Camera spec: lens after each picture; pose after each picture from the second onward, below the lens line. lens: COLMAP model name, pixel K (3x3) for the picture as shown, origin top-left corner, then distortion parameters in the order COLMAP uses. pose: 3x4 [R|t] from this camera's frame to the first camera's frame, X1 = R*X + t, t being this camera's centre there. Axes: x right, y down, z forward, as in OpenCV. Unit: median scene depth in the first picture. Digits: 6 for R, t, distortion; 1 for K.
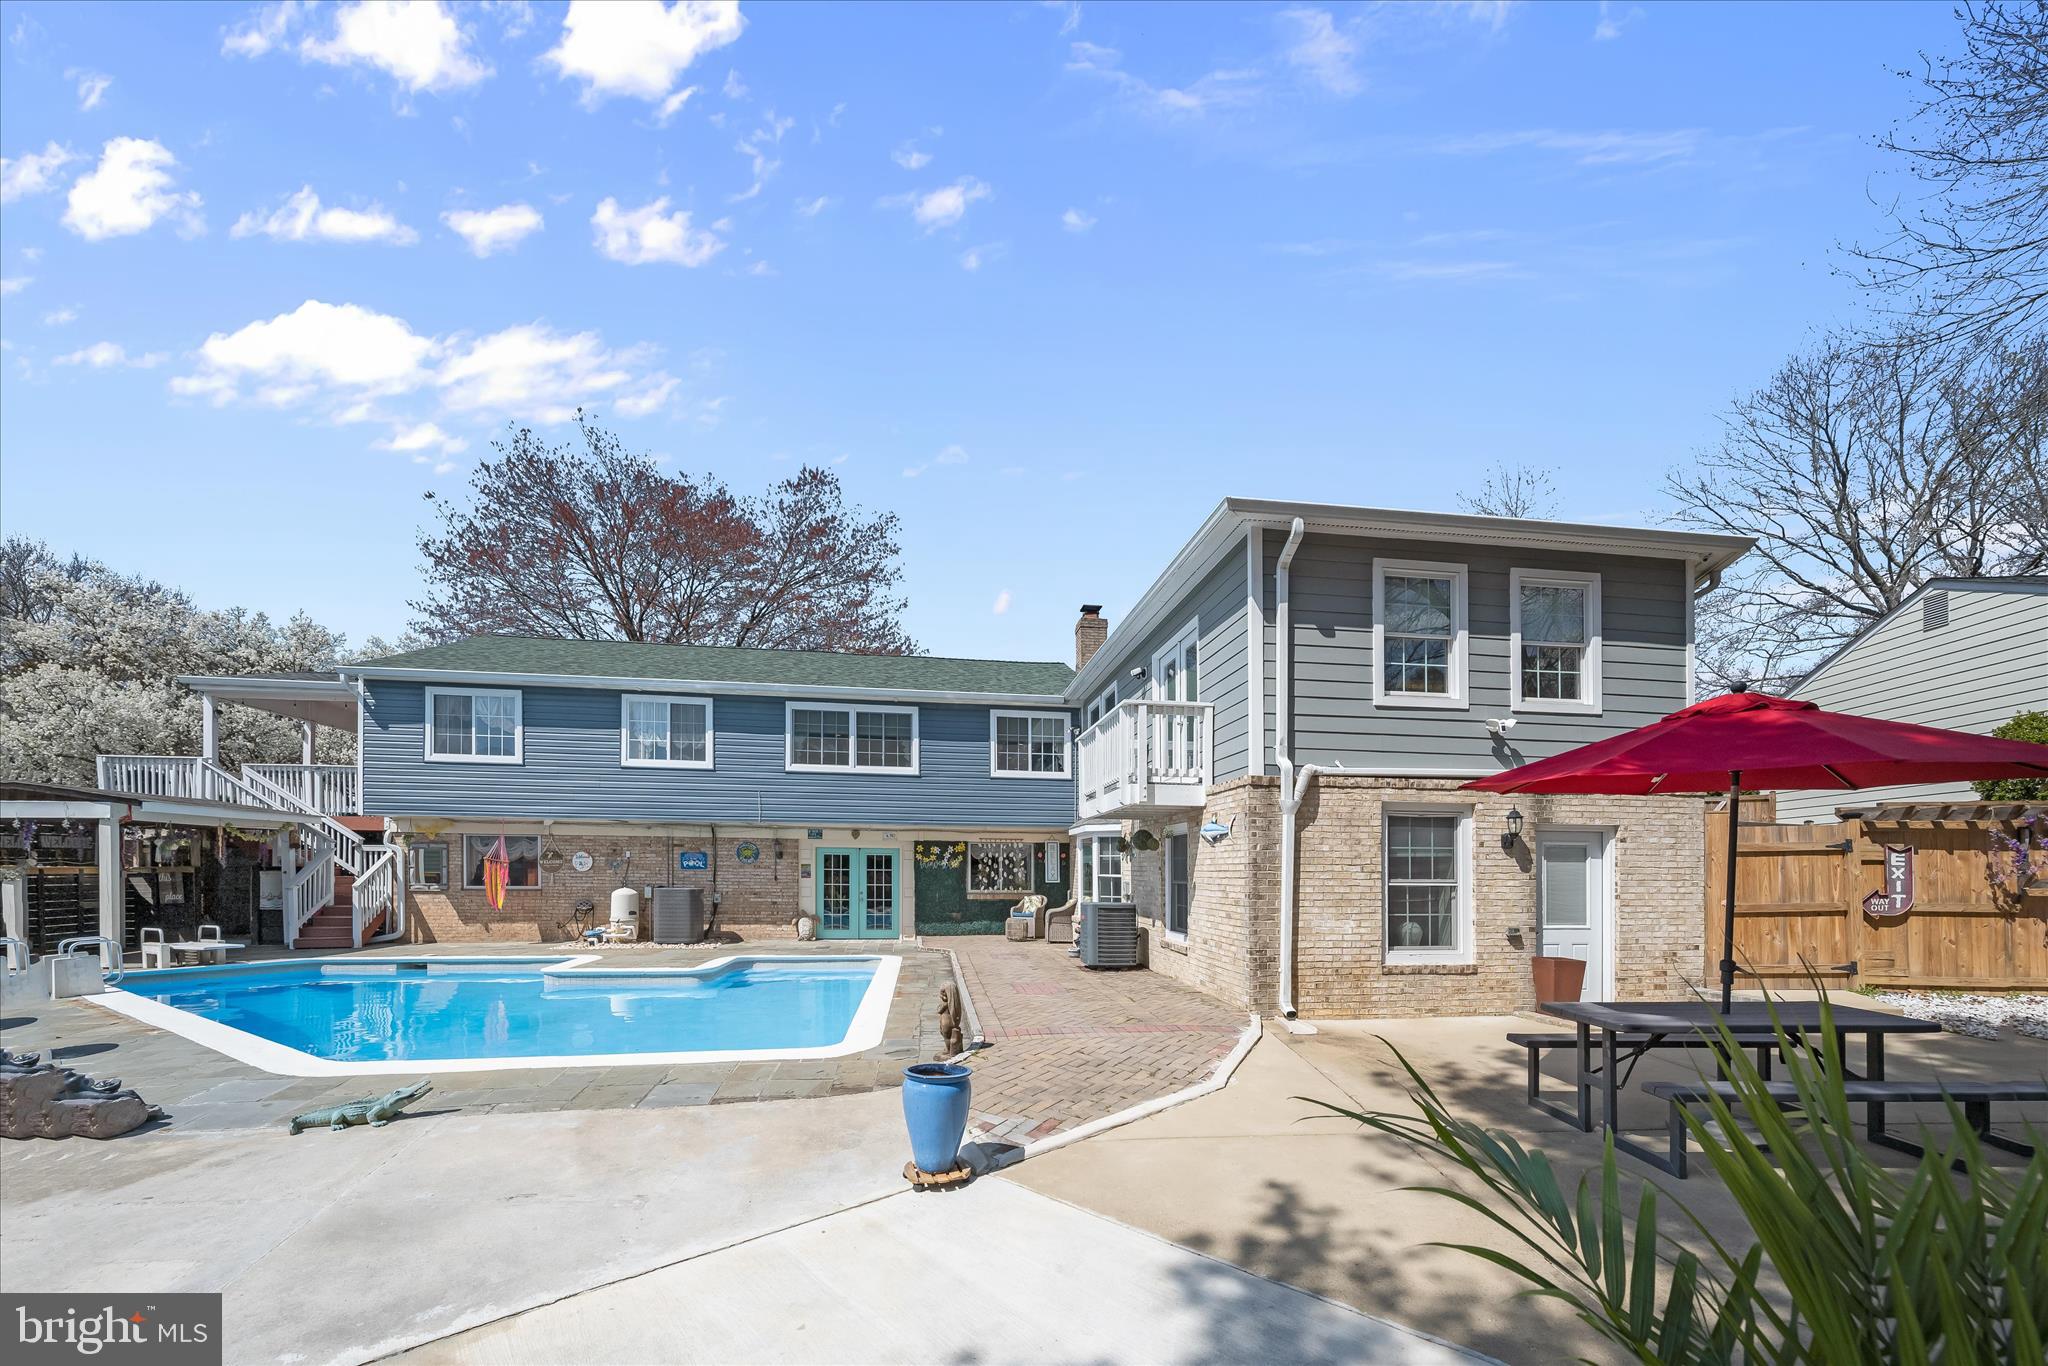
lens RADIAL K [[784.7, 0, 1027.6], [0, 784.7, 884.1], [0, 0, 1]] dist [-0.001682, 0.000164]
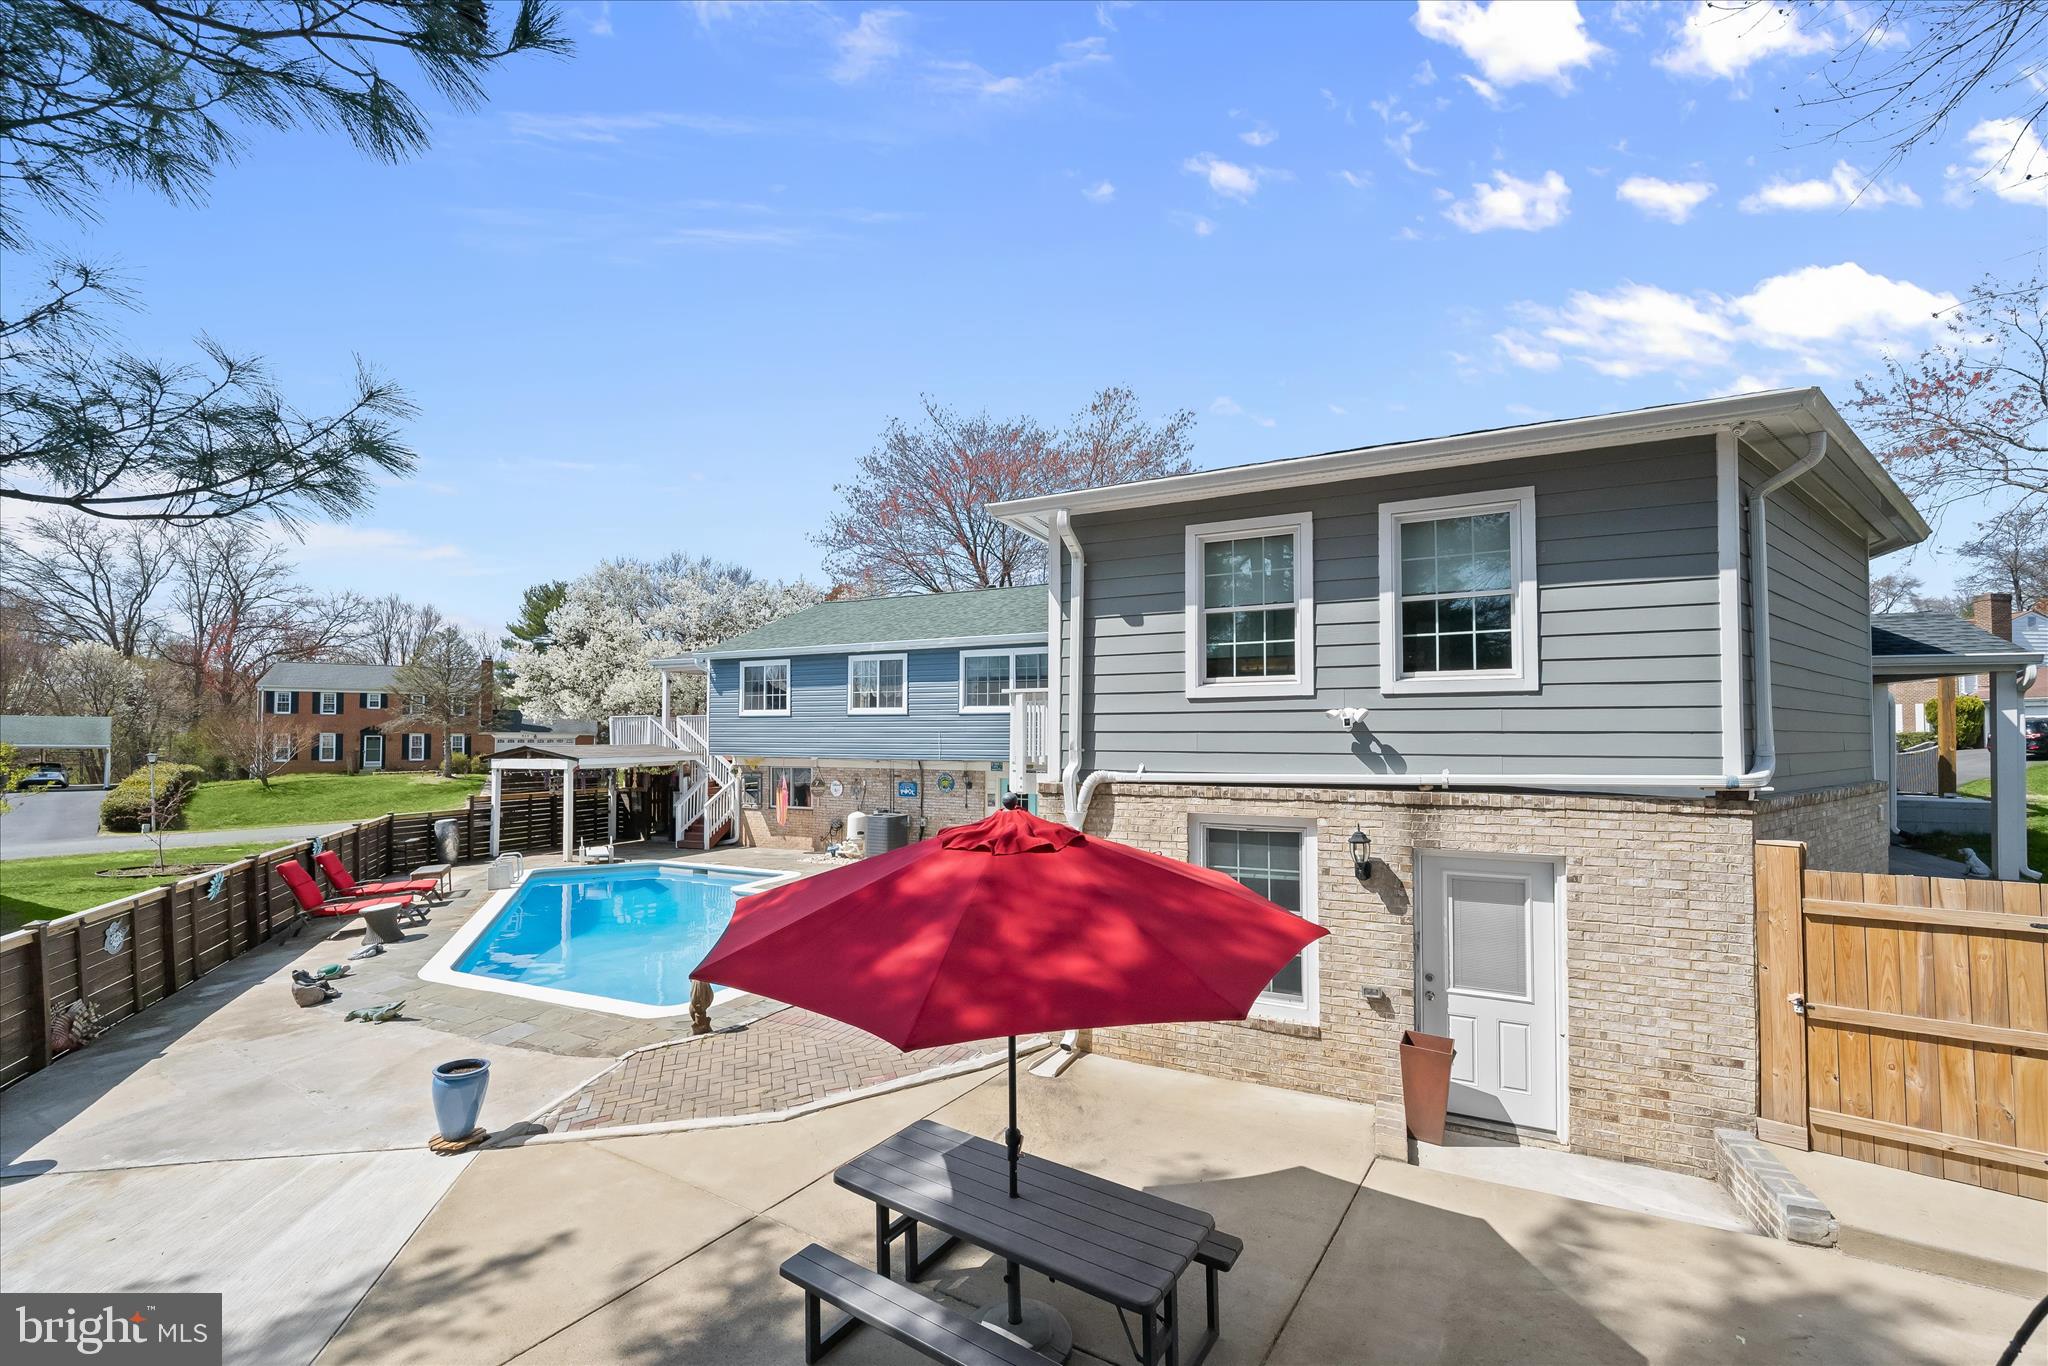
lens RADIAL K [[822.5, 0, 1023.8], [0, 822.5, 724.2], [0, 0, 1]] dist [-0.000822, 0.000139]
pose [[0.827139, -0.017303, -0.561731, 0.421606], [-0.001541, 0.999452, -0.033055, -0.089505], [0.561995, 0.028207, 0.826659, 0.085858]]
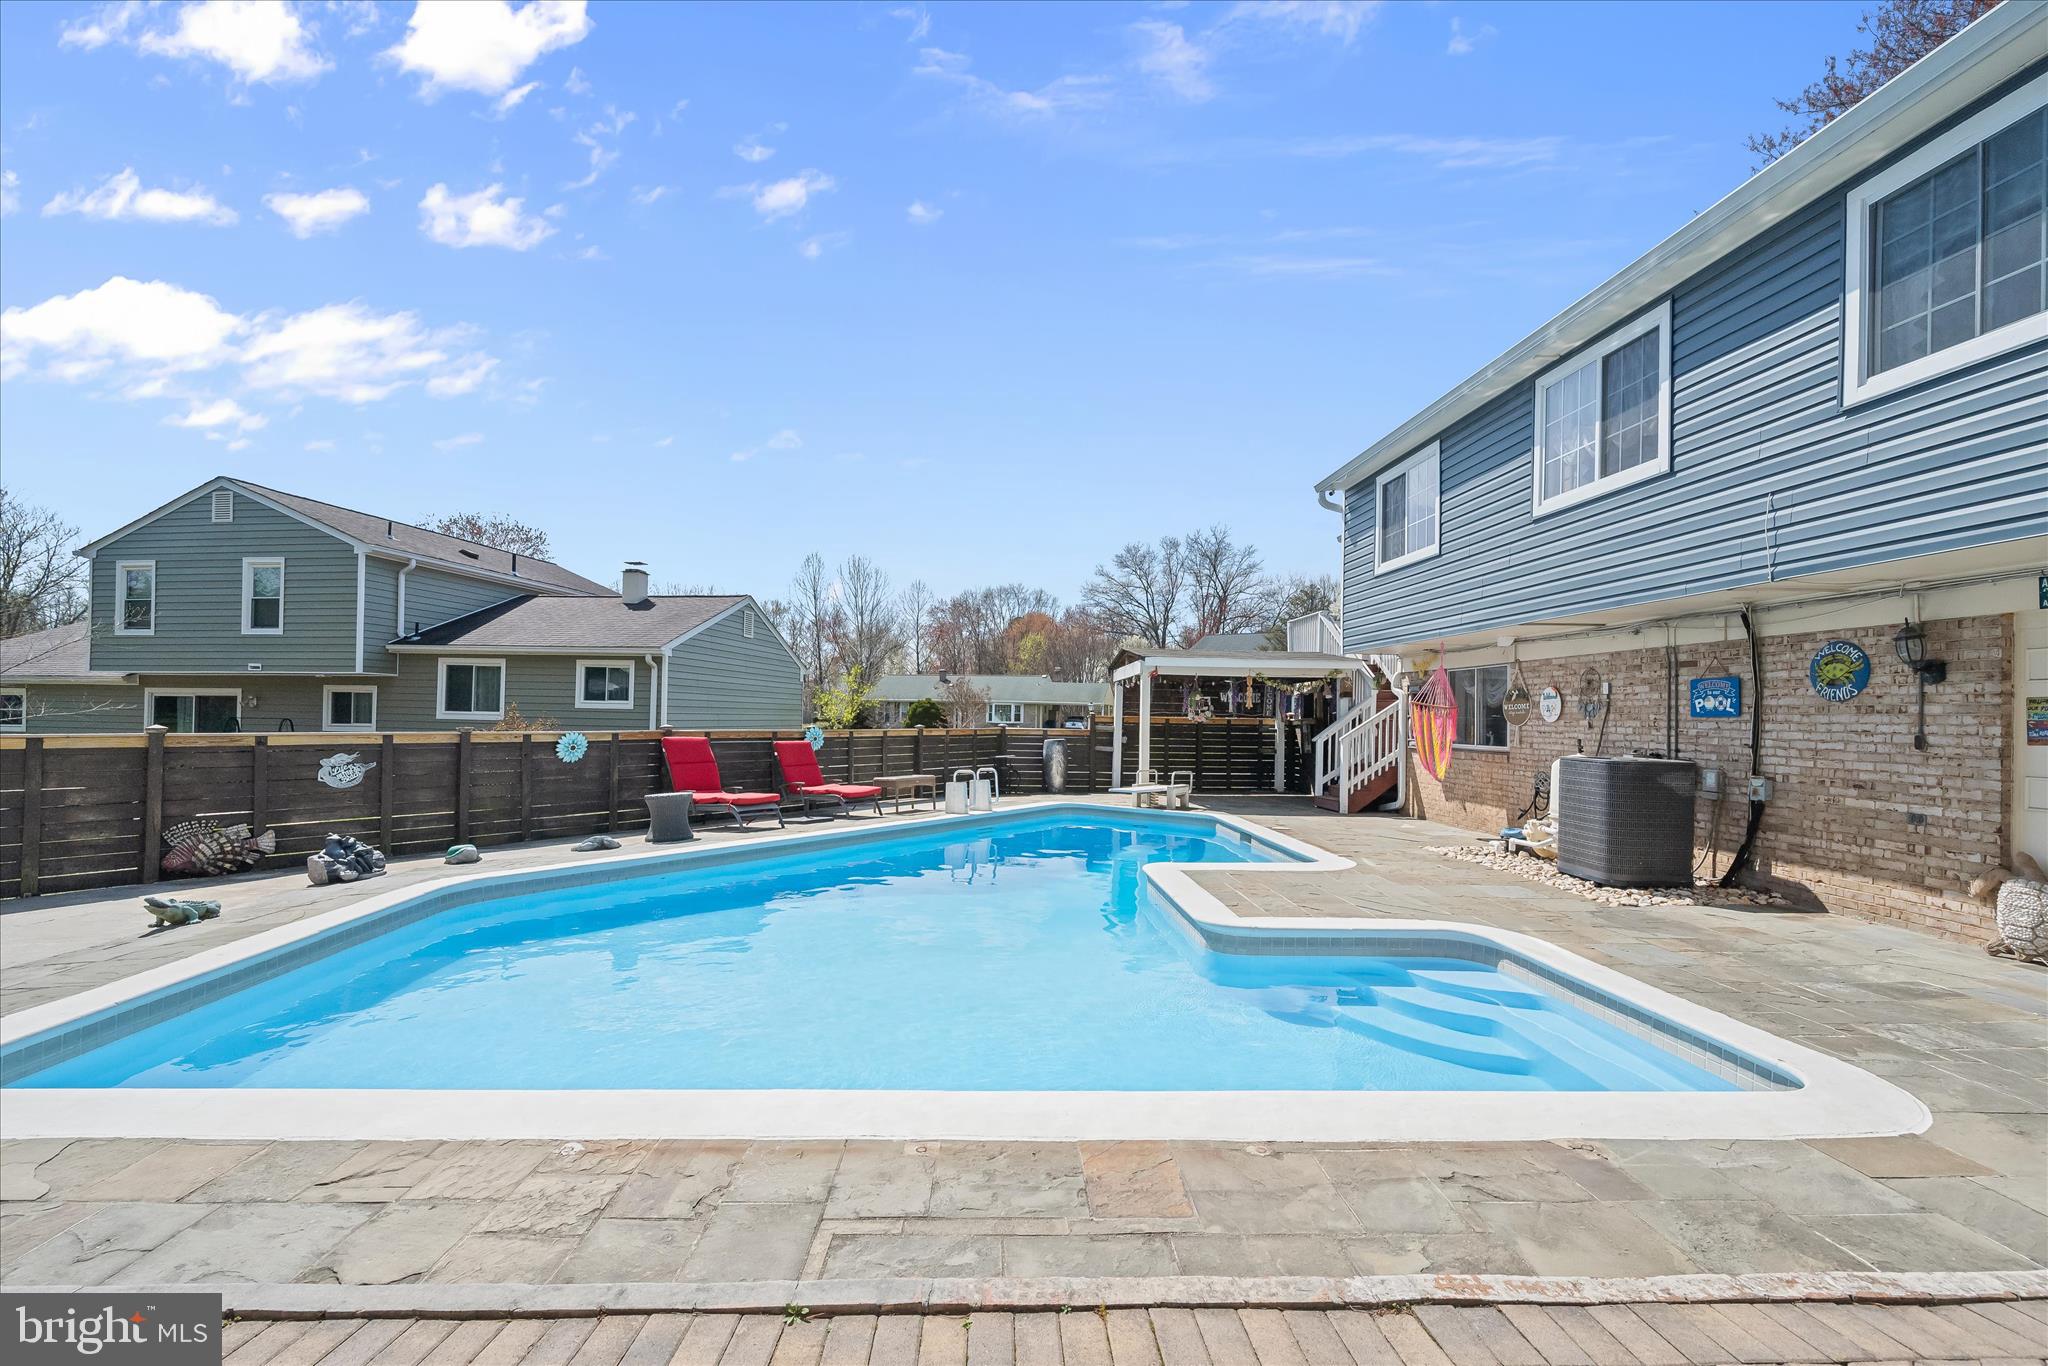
lens RADIAL K [[836.7, 0, 1021.2], [0, 836.7, 708.6], [0, 0, 1]] dist [-0.004731, -0.000219]
pose [[-0.099343, -0.019296, -0.994866, 0.064214], [-0.033151, 0.999321, -0.016072, -0.004167], [0.994501, 0.031384, -0.099915, 0.695896]]
